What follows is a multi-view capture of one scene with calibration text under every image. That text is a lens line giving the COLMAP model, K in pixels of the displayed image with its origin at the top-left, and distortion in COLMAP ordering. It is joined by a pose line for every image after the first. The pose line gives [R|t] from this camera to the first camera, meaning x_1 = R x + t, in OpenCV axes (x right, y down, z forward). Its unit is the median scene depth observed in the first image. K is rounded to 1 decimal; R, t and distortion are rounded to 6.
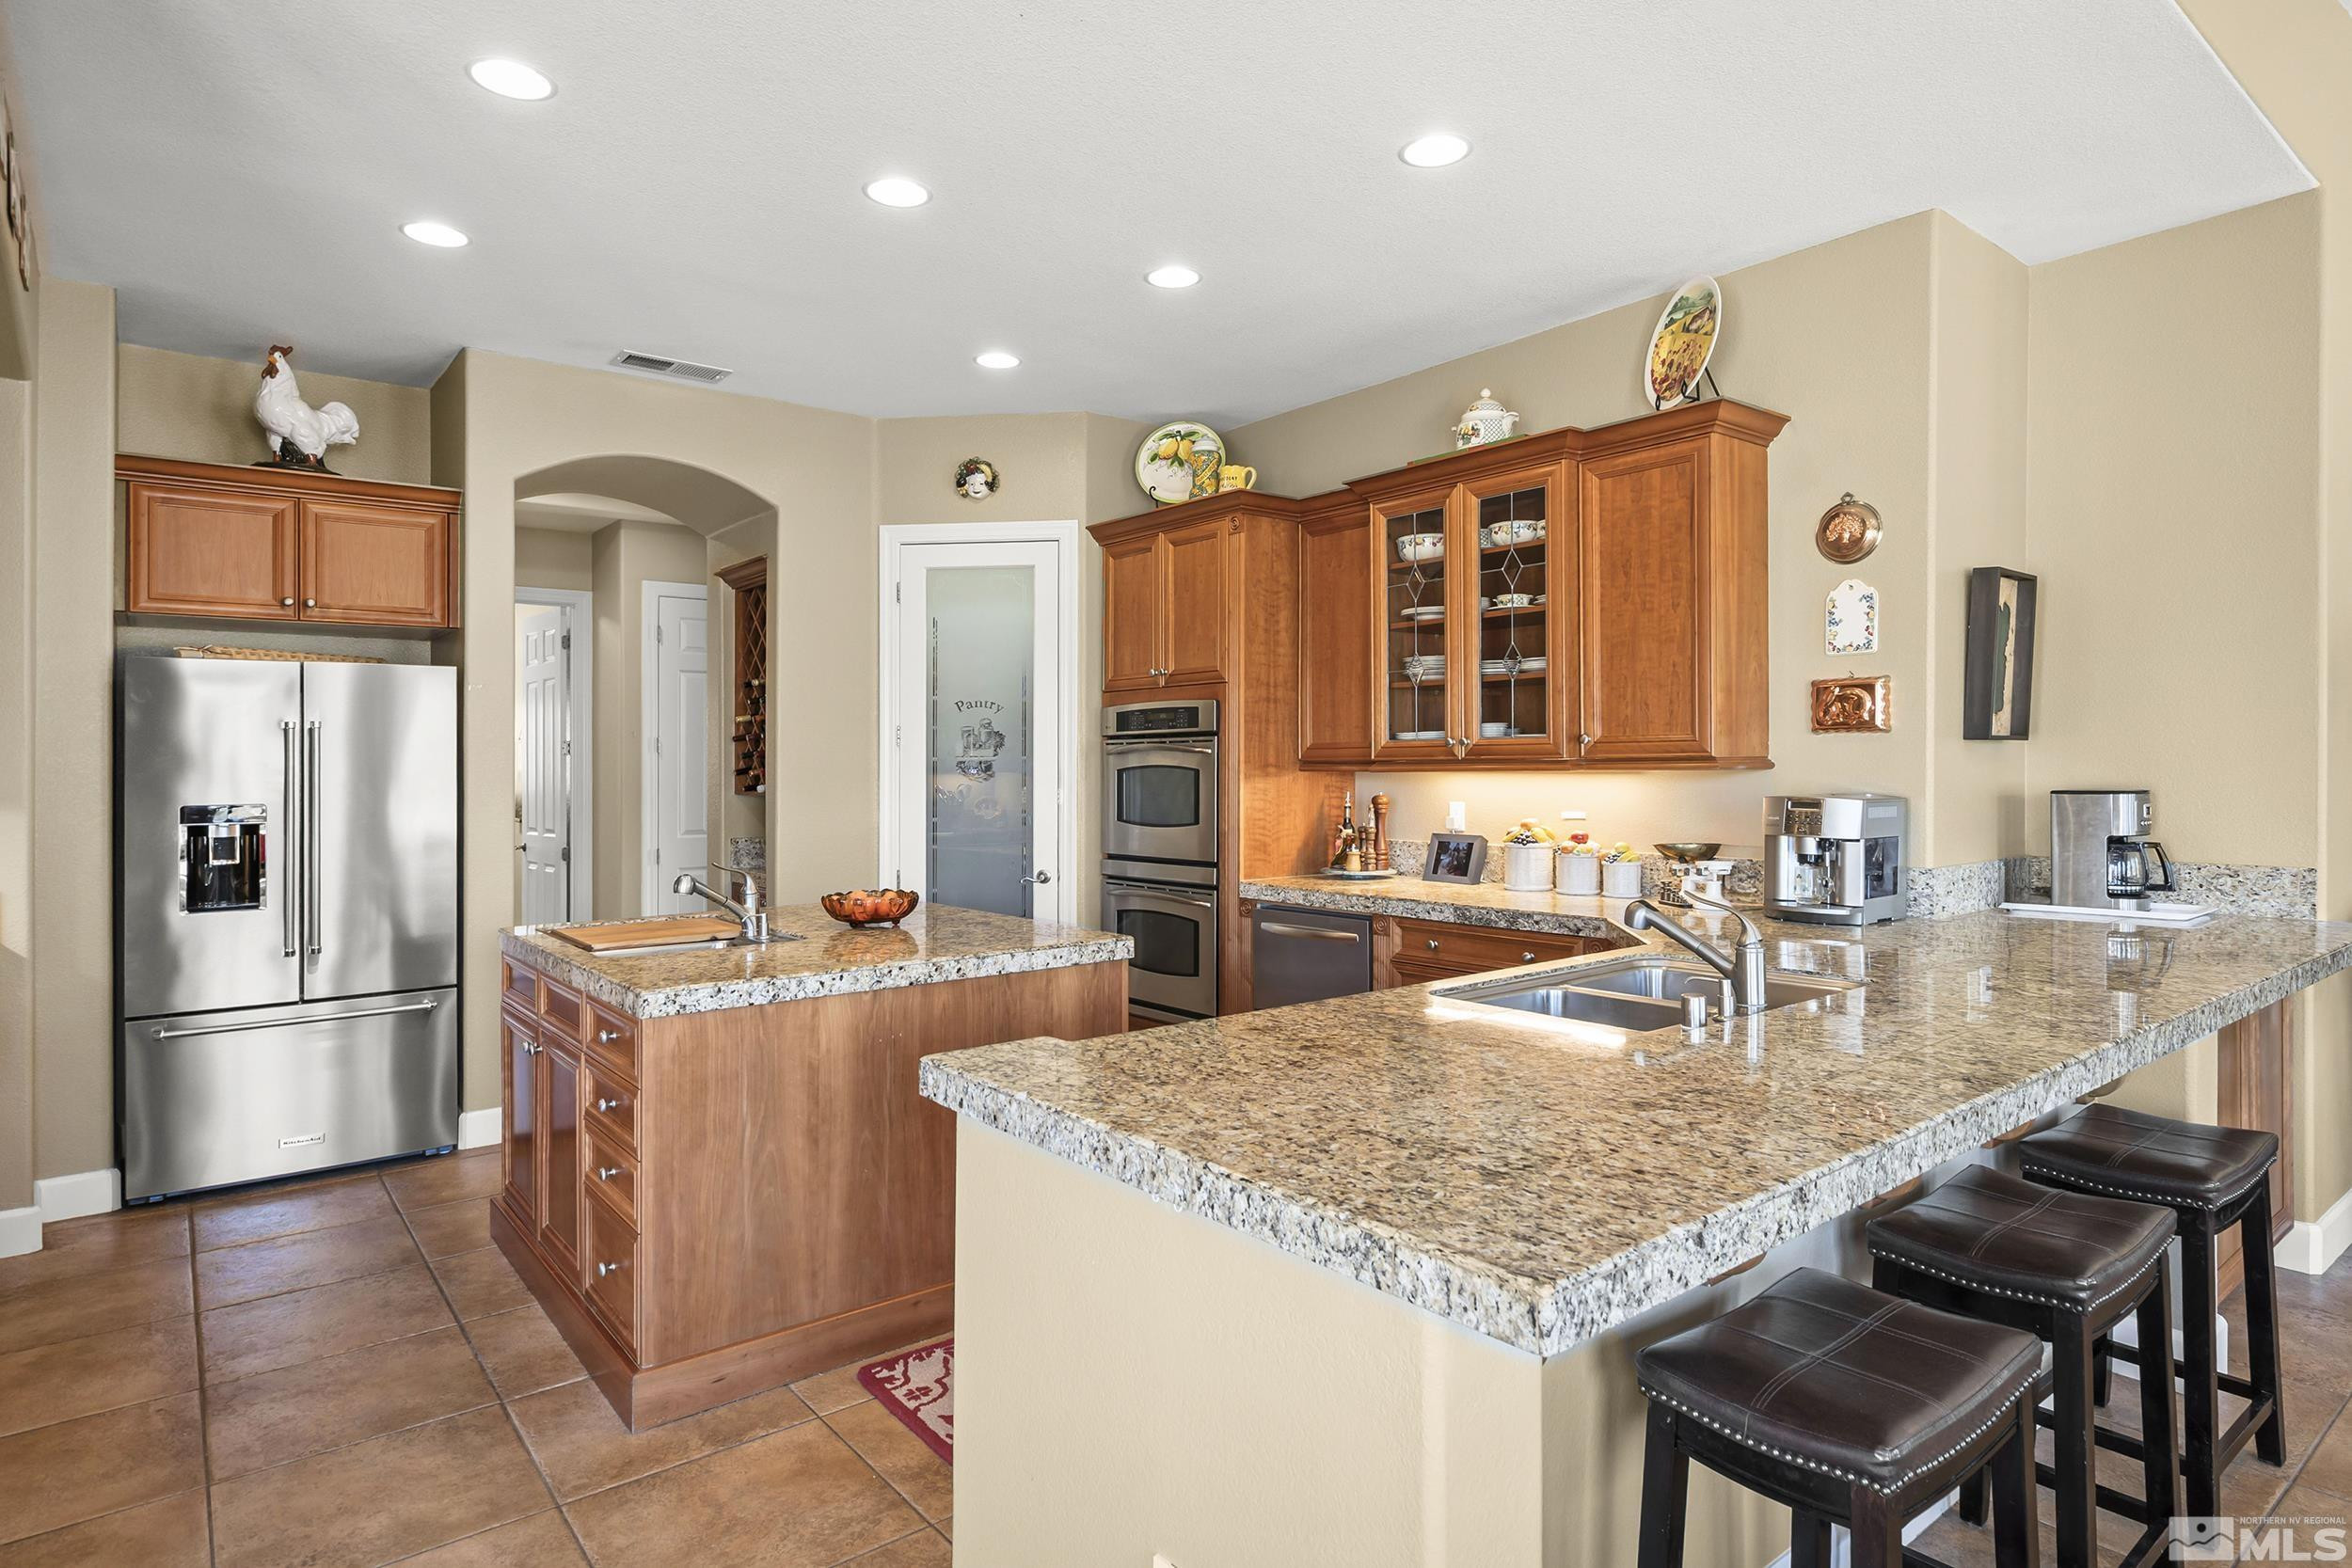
lens RADIAL K [[1257.4, 0, 1170.2], [0, 1257.4, 760.0], [0, 0, 1]] dist [0.002031, 0.000529]
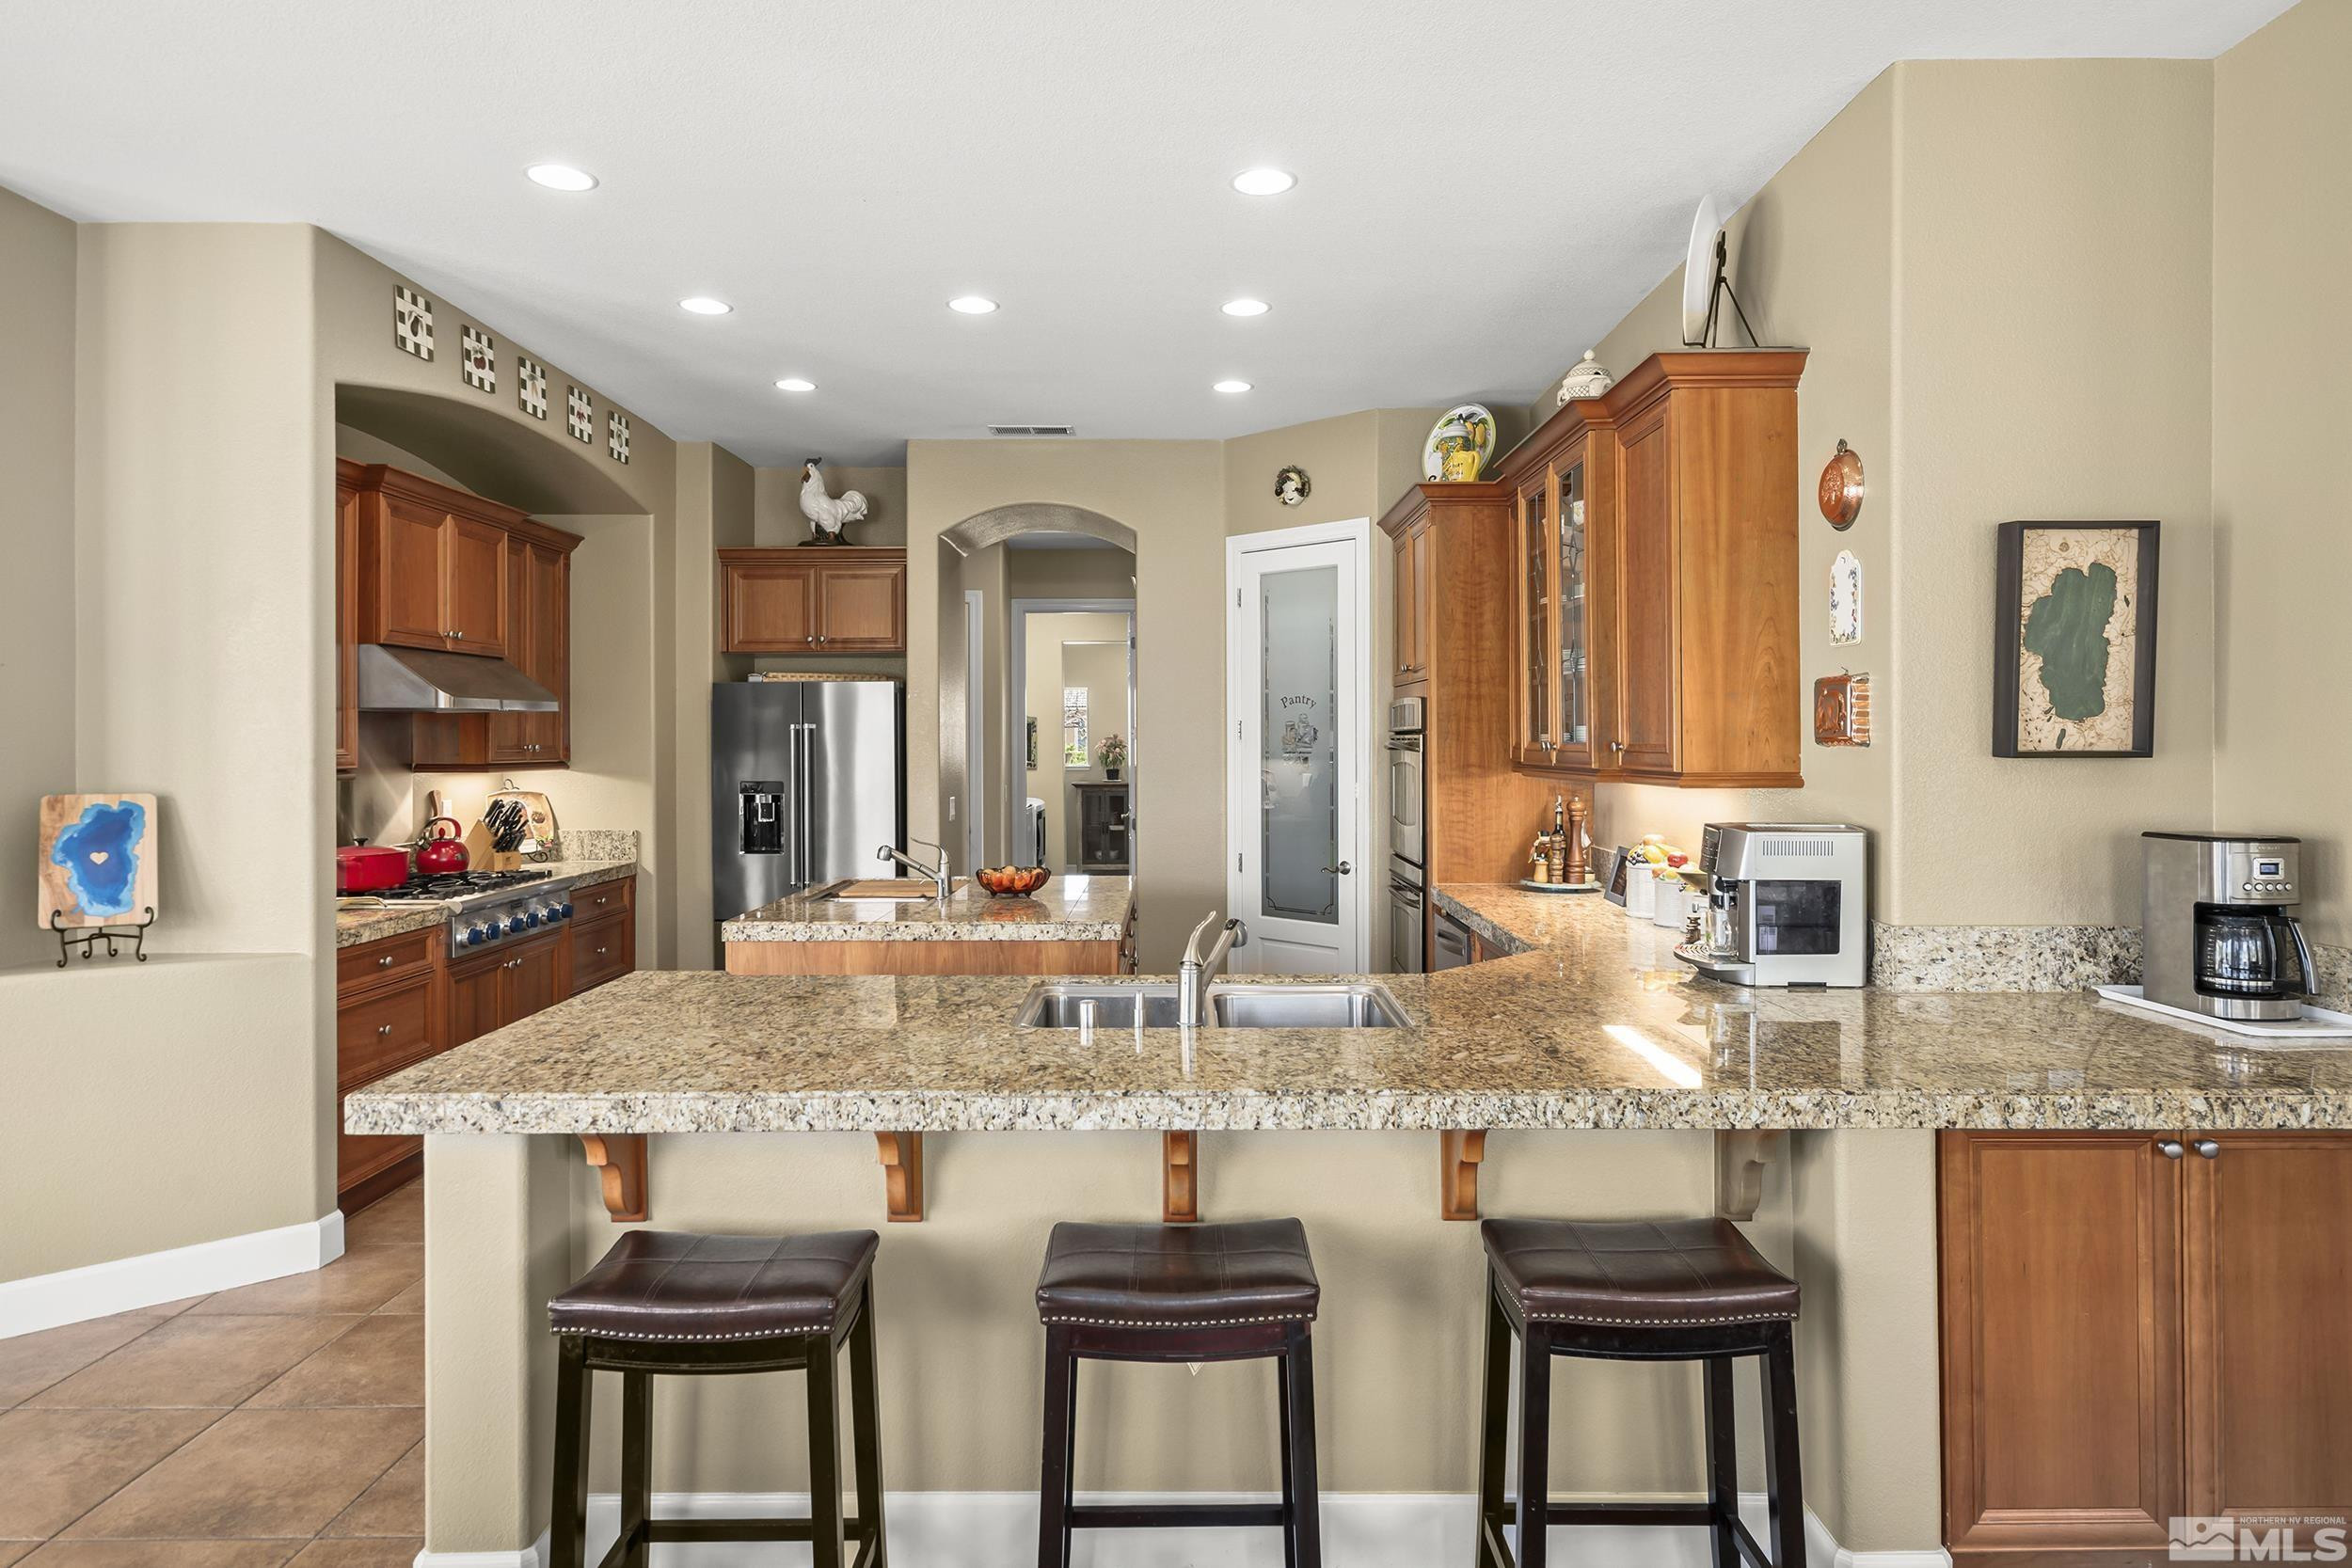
lens RADIAL K [[1357.1, 0, 1163.3], [0, 1357.1, 747.9], [0, 0, 1]] dist [-0.007207, -0.000646]
pose [[0.777824, 0.009613, -0.628408, 0.555218], [-0.001096, 0.999902, 0.013939, -0.023634], [0.628481, -0.010154, 0.777759, 0.055158]]
